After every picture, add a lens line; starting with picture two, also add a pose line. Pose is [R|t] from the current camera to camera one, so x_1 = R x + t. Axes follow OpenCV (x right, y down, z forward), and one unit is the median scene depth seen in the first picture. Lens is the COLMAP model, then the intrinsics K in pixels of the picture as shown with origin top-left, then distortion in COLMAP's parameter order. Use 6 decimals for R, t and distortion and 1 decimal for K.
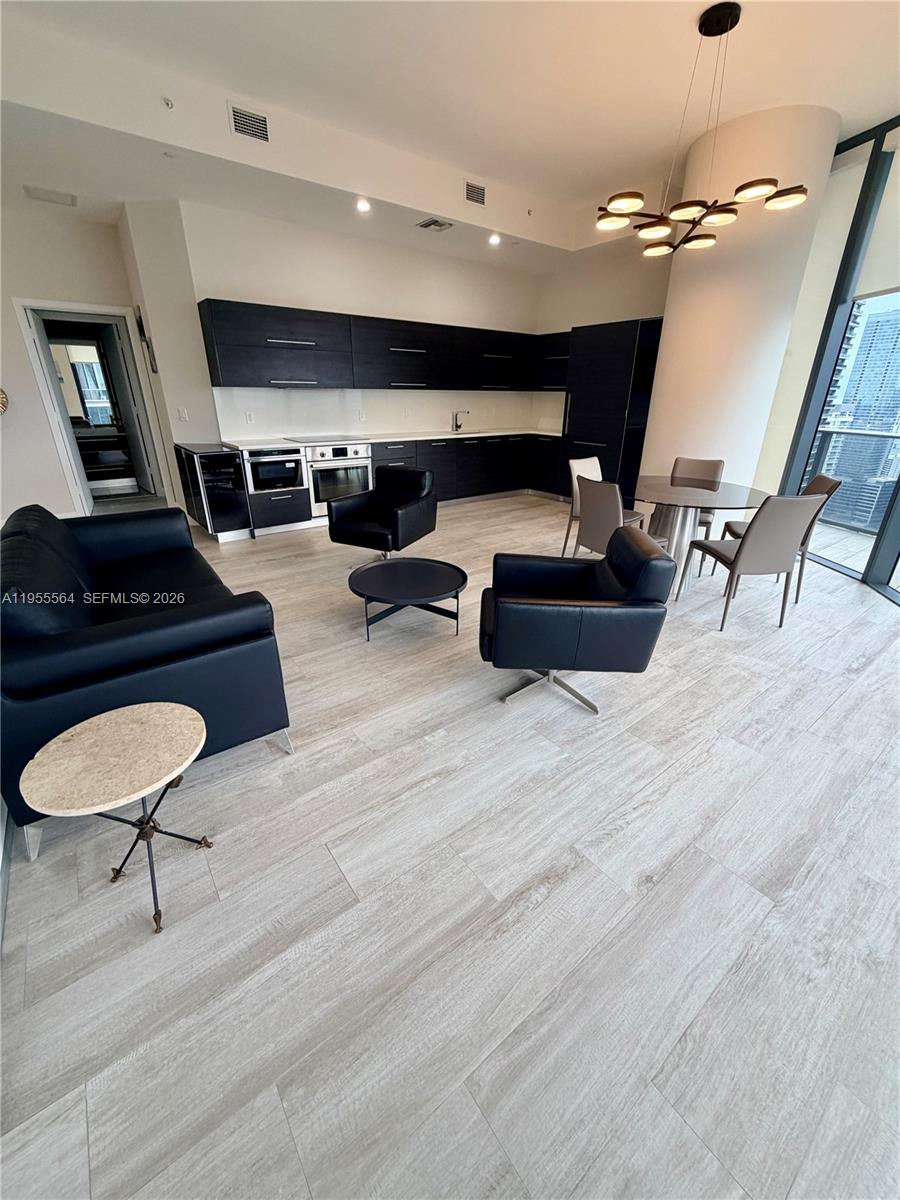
lens RADIAL K [[480.9, 0, 452.9], [0, 480.9, 595.0], [0, 0, 1]] dist [-0.000071, 0.000324]
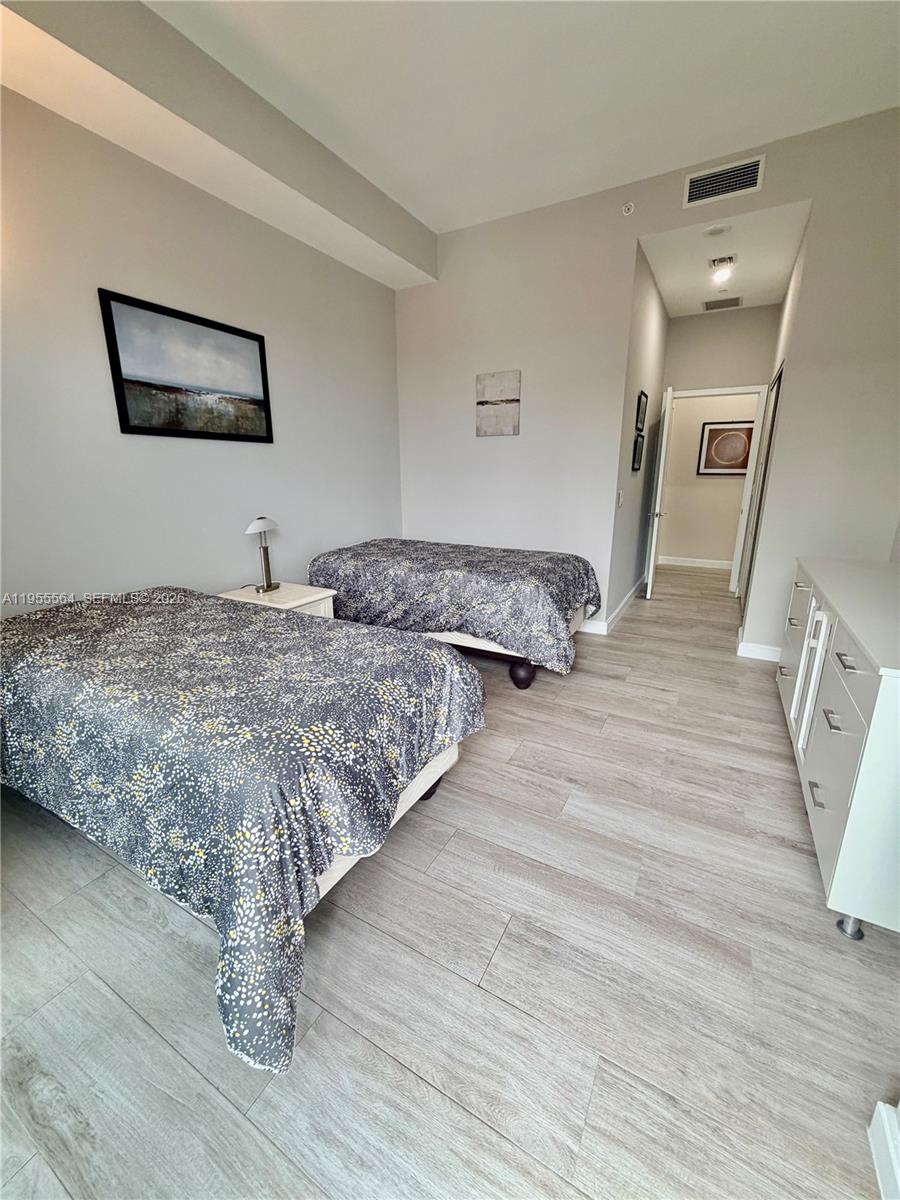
lens RADIAL K [[480.9, 0, 452.2], [0, 480.9, 597.2], [0, 0, 1]] dist [-0.000071, 0.000324]
pose [[0.396435, 0.224974, -0.890071, 0.568934], [-0.350540, 0.933148, 0.079733, -0.222882], [0.848505, 0.280397, 0.448794, 0.581806]]
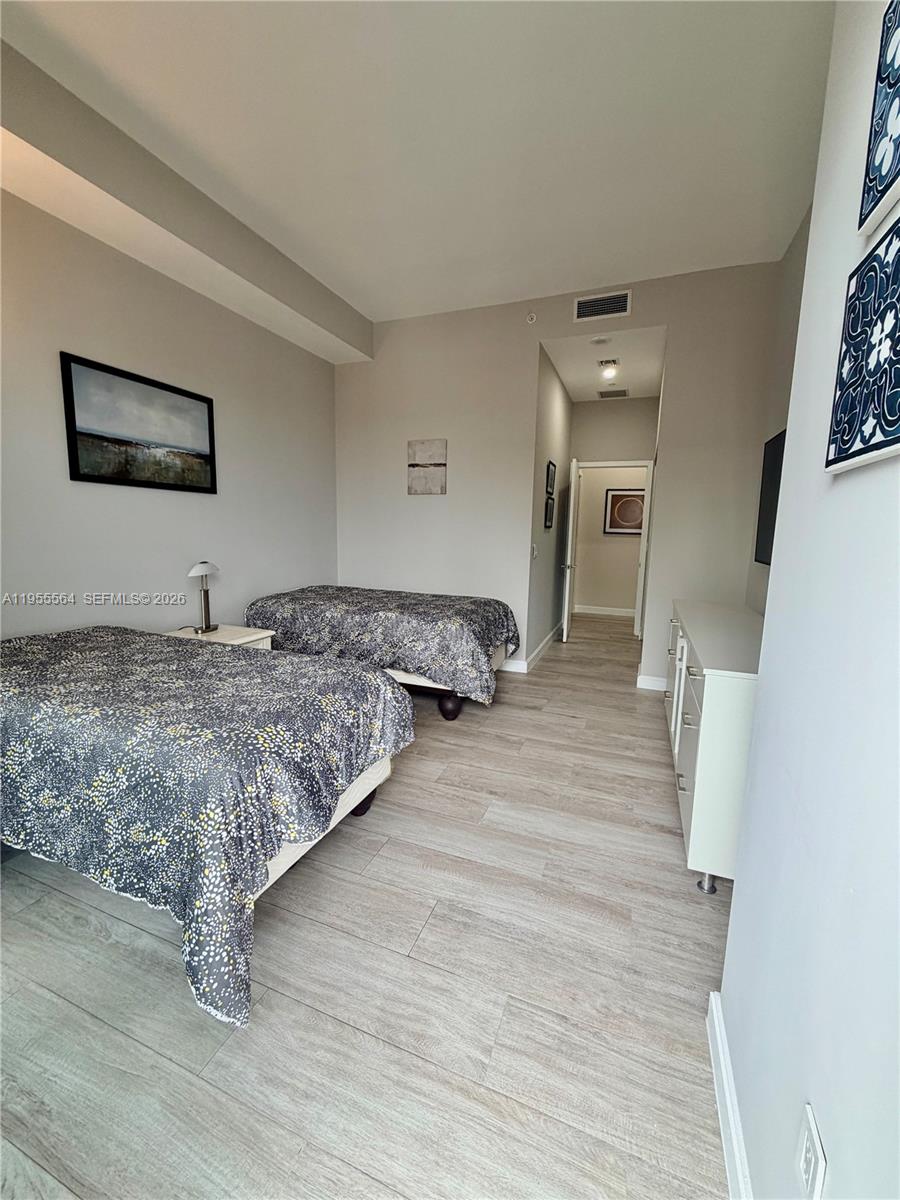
lens RADIAL K [[480.9, 0, 451.2], [0, 480.9, 596.6], [0, 0, 1]] dist [-0.000071, 0.000324]
pose [[0.516096, 0.124429, -0.847444, 0.745897], [-0.347238, 0.934836, -0.074209, -0.179517], [0.782988, 0.332563, 0.525672, 0.514556]]
